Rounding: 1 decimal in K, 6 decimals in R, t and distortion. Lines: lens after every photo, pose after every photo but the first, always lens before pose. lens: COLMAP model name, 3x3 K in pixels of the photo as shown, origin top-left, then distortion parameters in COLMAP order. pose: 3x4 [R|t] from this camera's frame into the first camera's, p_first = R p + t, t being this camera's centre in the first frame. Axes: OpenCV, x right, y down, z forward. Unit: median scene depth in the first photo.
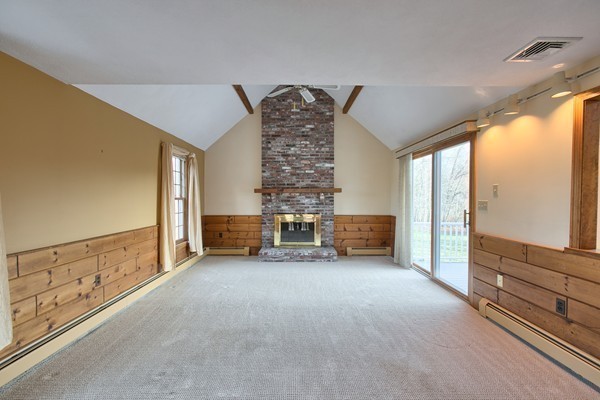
lens RADIAL K [[263.9, 0, 297.2], [0, 263.9, 199.5], [0, 0, 1]] dist [-0.014994, 0.003185]
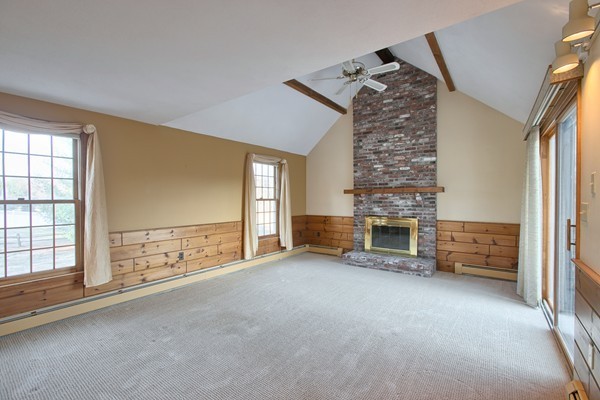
lens RADIAL K [[263.9, 0, 296.7], [0, 263.9, 199.9], [0, 0, 1]] dist [-0.014994, 0.003185]
pose [[0.800874, 0.001825, -0.598830, 0.318362], [-0.003109, 0.999995, -0.001110, -0.000978], [0.598824, 0.002751, 0.800876, 0.115195]]
